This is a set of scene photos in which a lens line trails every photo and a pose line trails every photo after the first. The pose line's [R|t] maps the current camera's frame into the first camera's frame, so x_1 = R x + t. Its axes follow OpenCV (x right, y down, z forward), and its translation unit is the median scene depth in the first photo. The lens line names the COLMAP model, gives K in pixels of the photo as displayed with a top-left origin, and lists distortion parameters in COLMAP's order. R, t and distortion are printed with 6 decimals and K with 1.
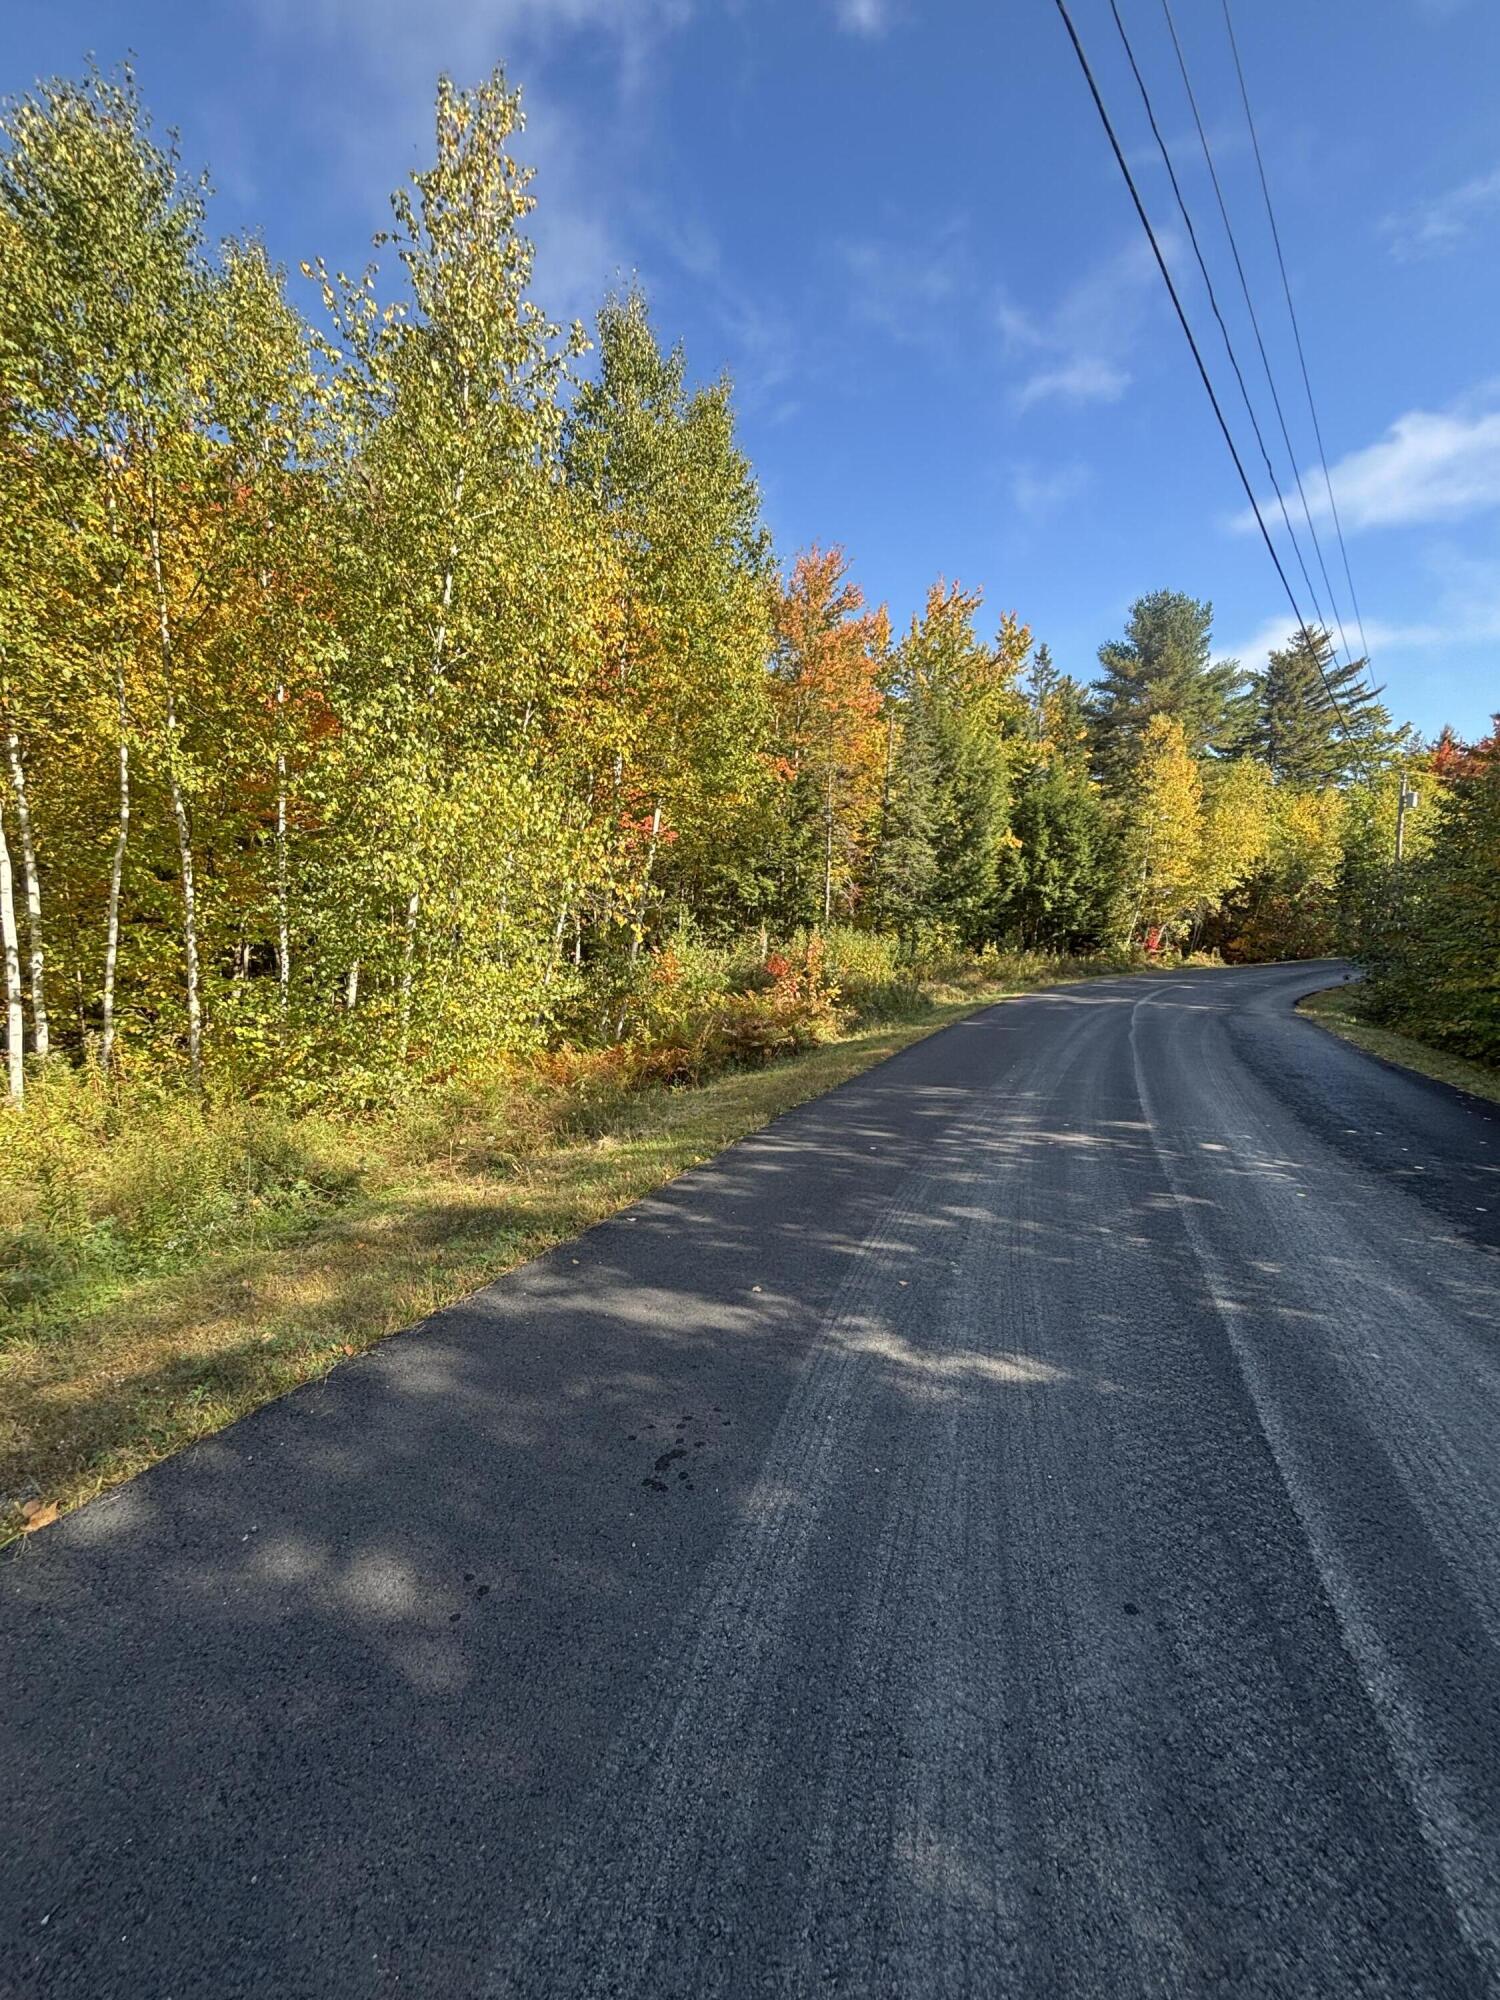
lens RADIAL K [[815.5, 0, 743.6], [0, 815.5, 1009.2], [0, 0, 1]] dist [0.010459, 0.000178]
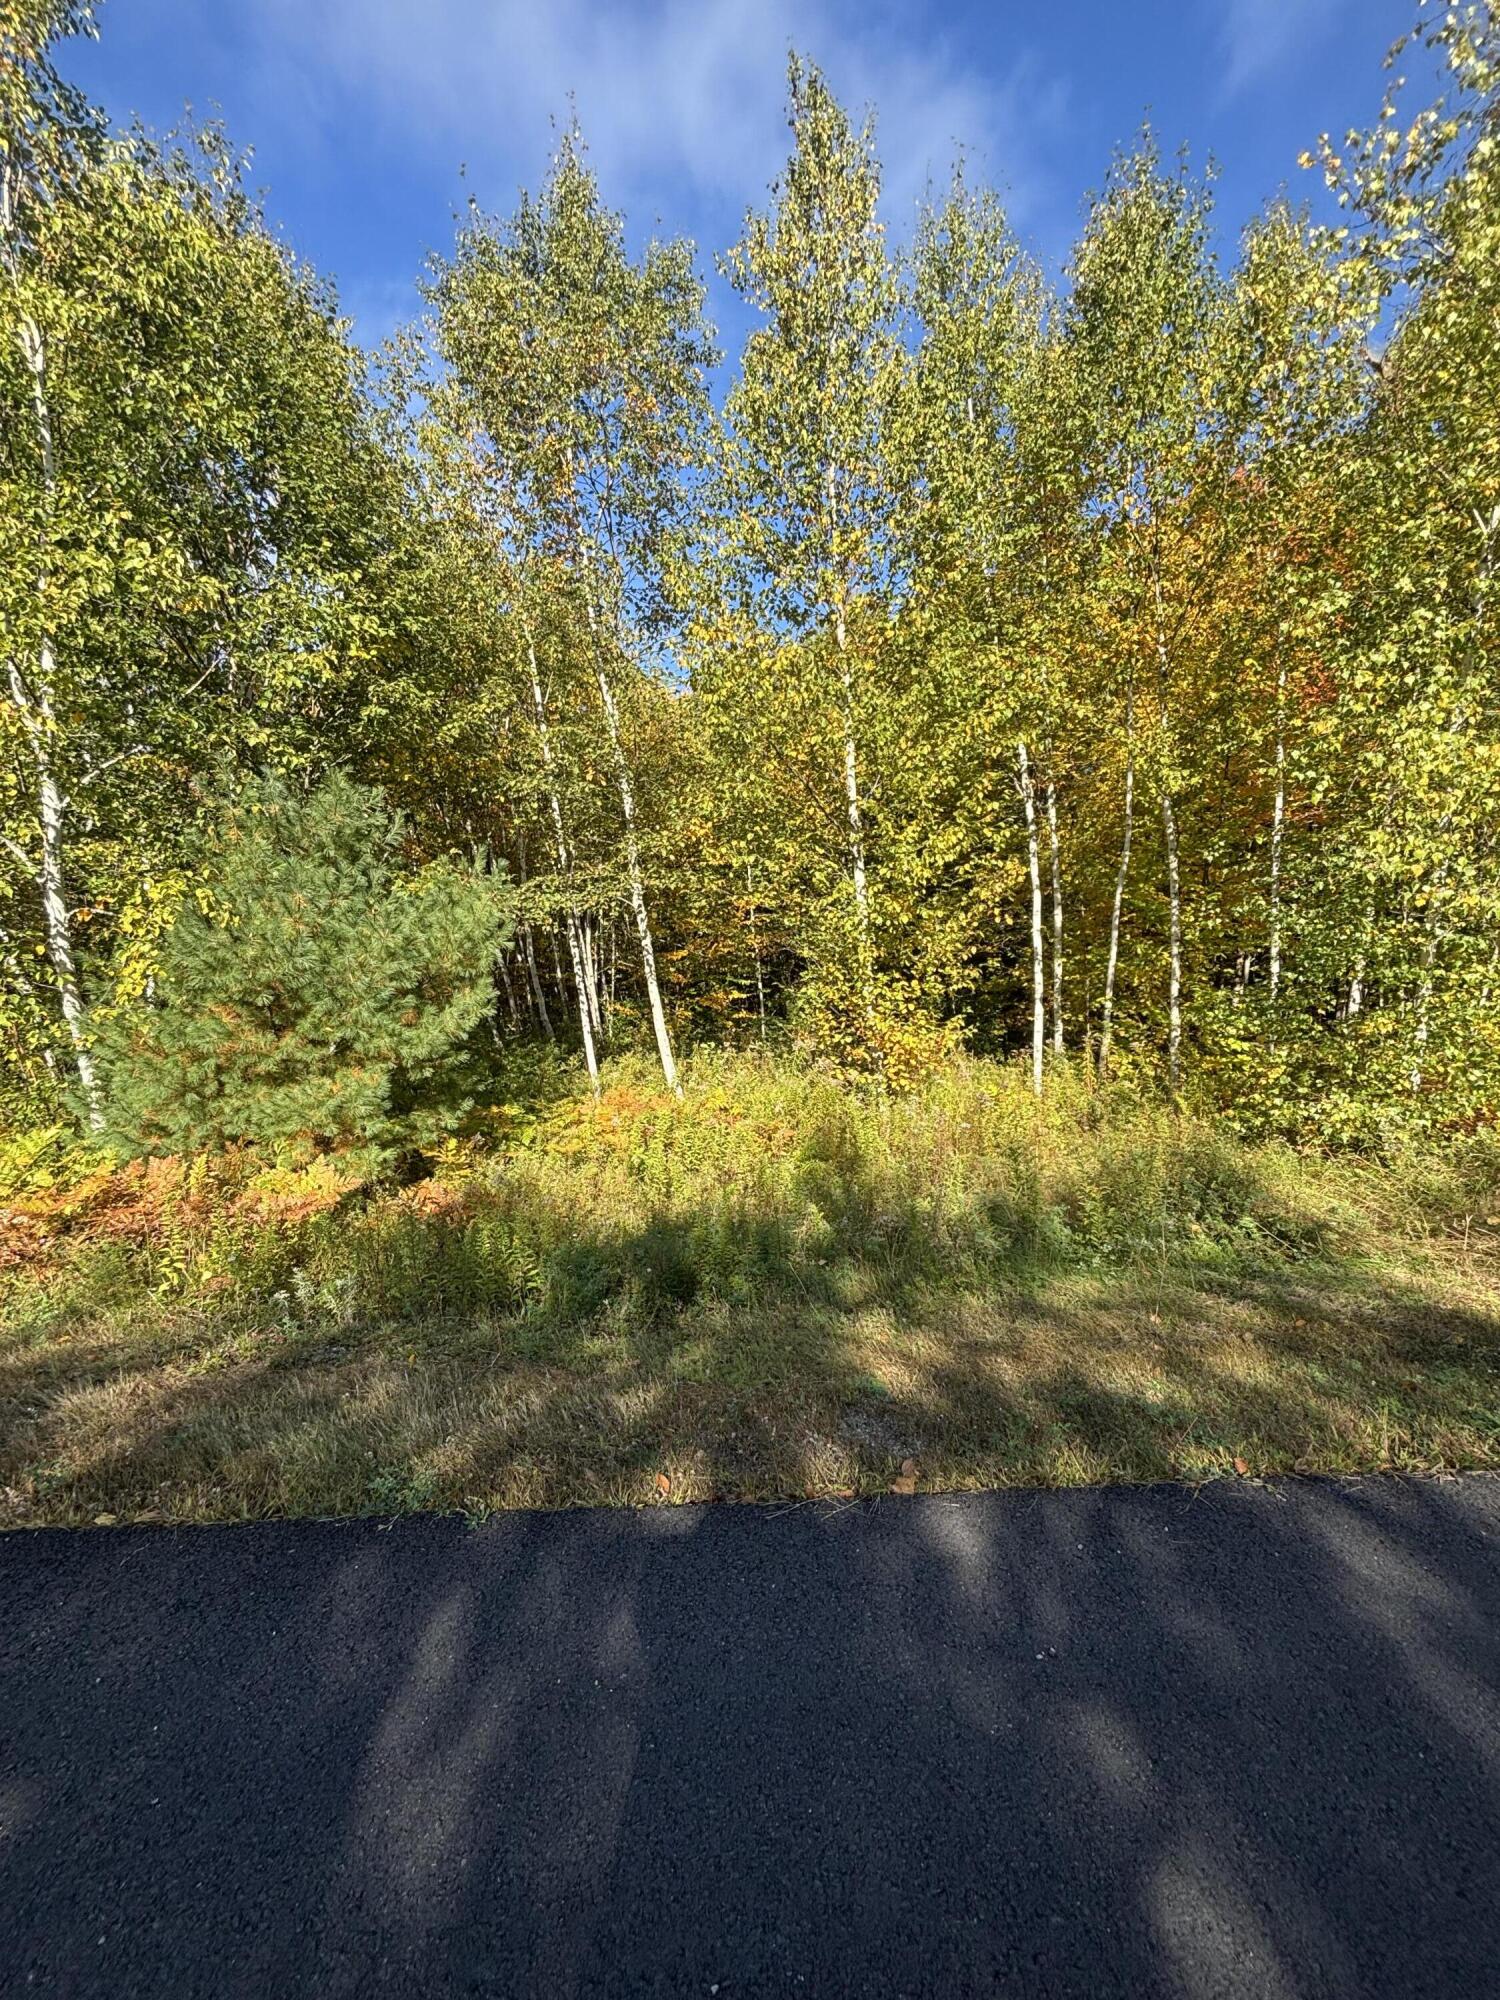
lens RADIAL K [[815.5, 0, 757.0], [0, 815.5, 992.2], [0, 0, 1]] dist [0.010459, 0.000178]
pose [[0.456340, 0.019222, -0.889598, -0.004285], [-0.050946, 0.998691, -0.004554, 0.000827], [0.888346, 0.047400, 0.456722, 0.056081]]
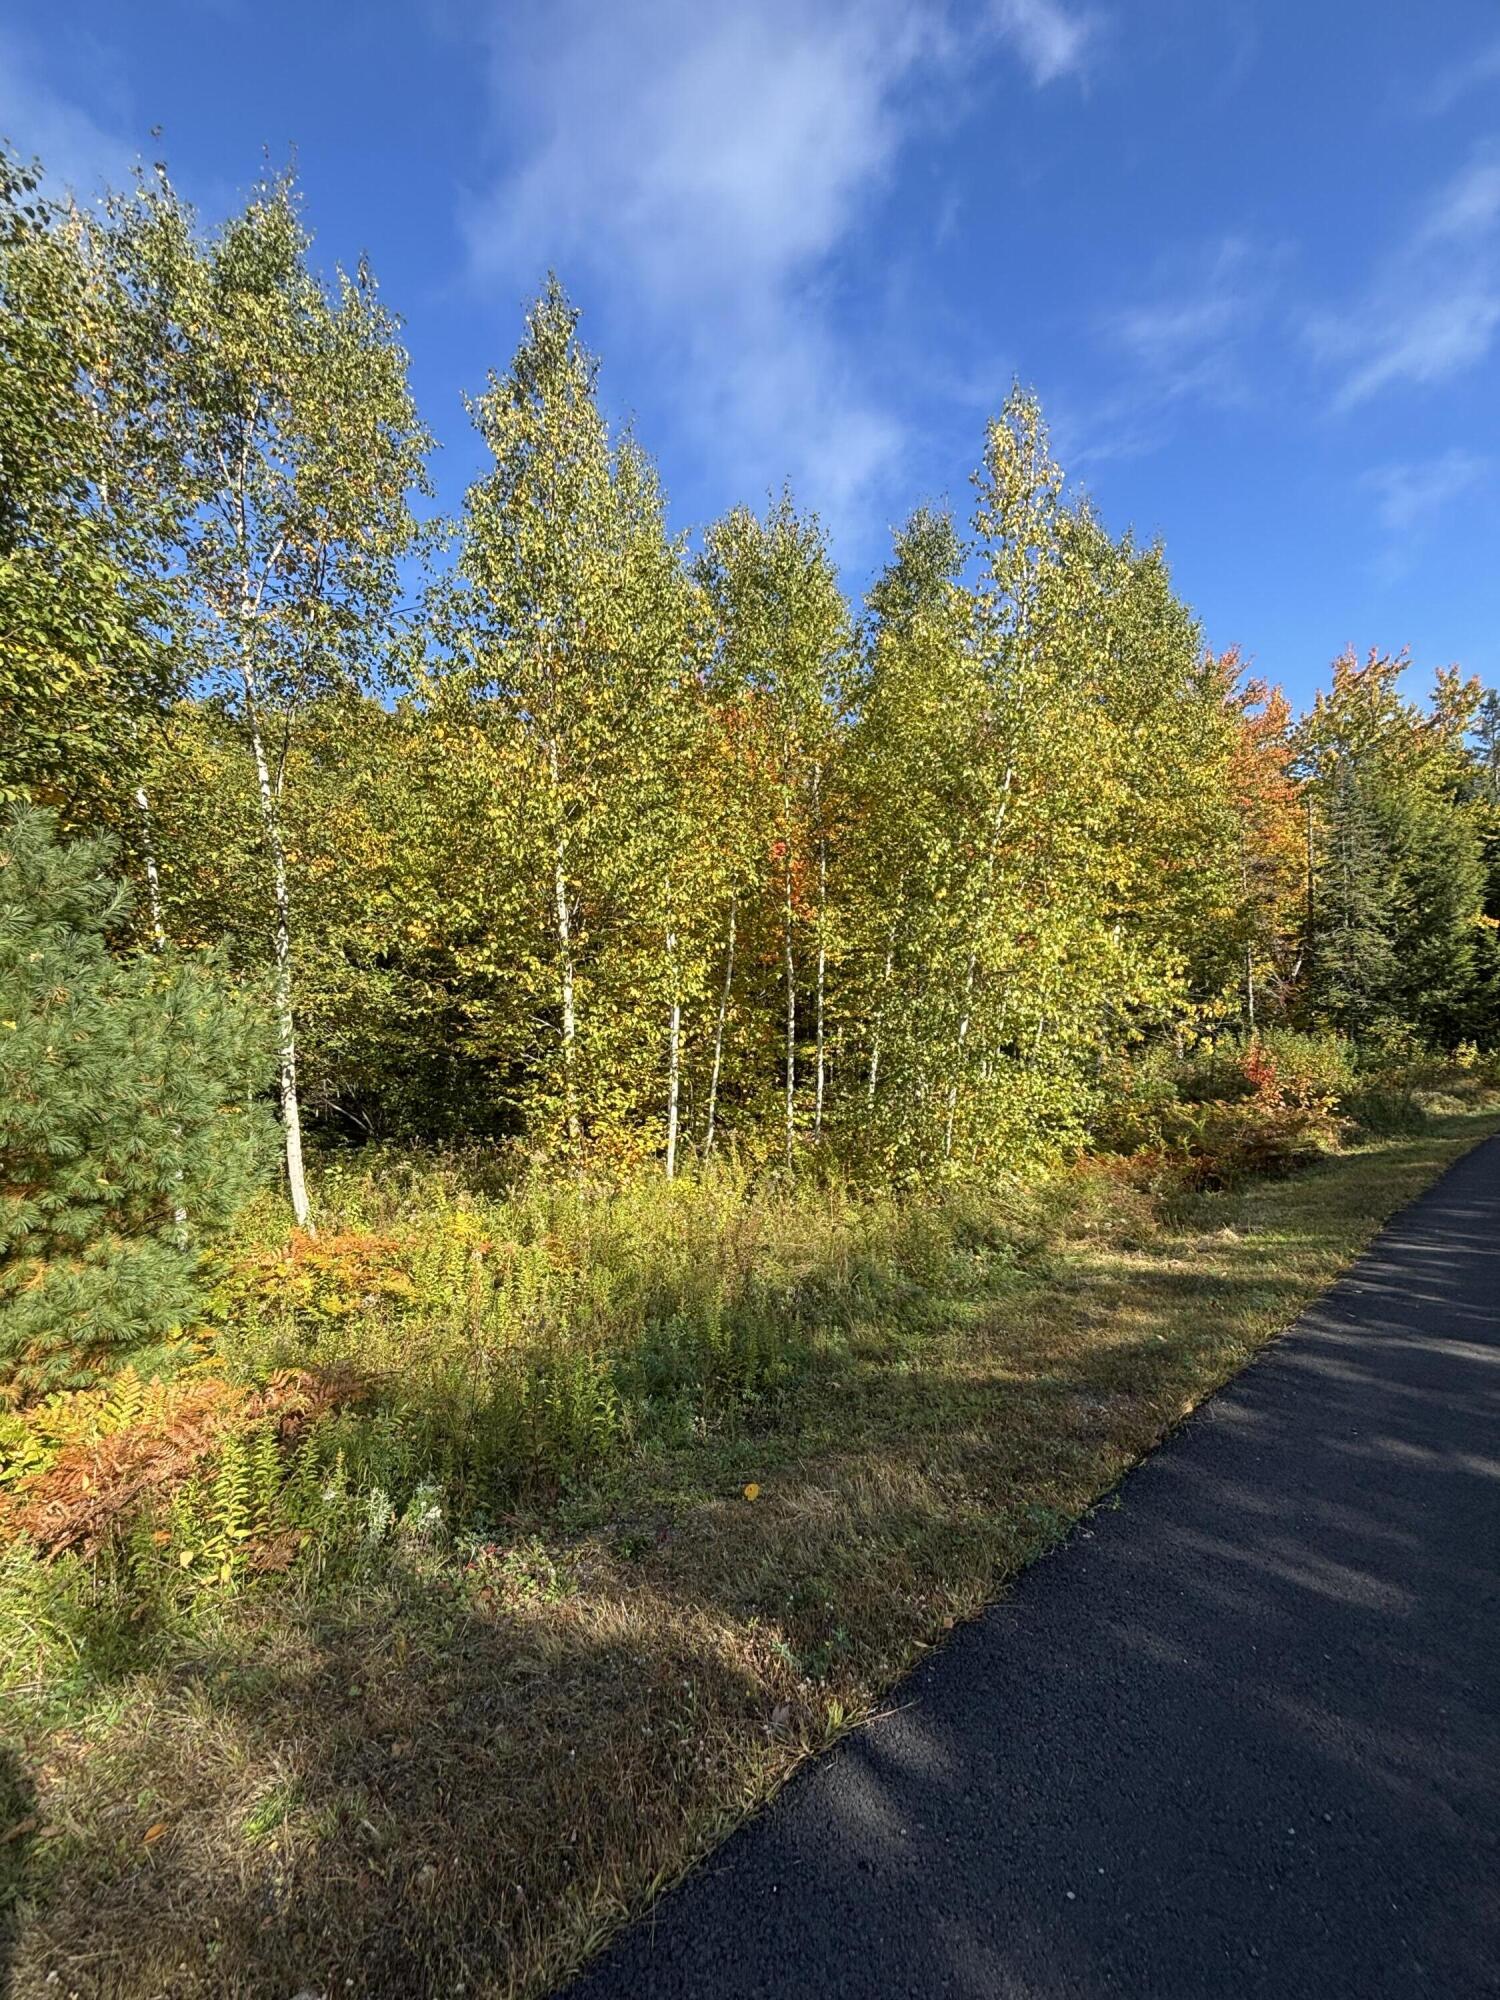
lens RADIAL K [[815.5, 0, 762.9], [0, 815.5, 998.1], [0, 0, 1]] dist [0.010459, 0.000178]
pose [[0.926181, -0.044155, -0.374486, -0.139162], [-0.010182, 0.989830, -0.141892, 0.002905], [0.376943, 0.135230, 0.916312, -0.140381]]
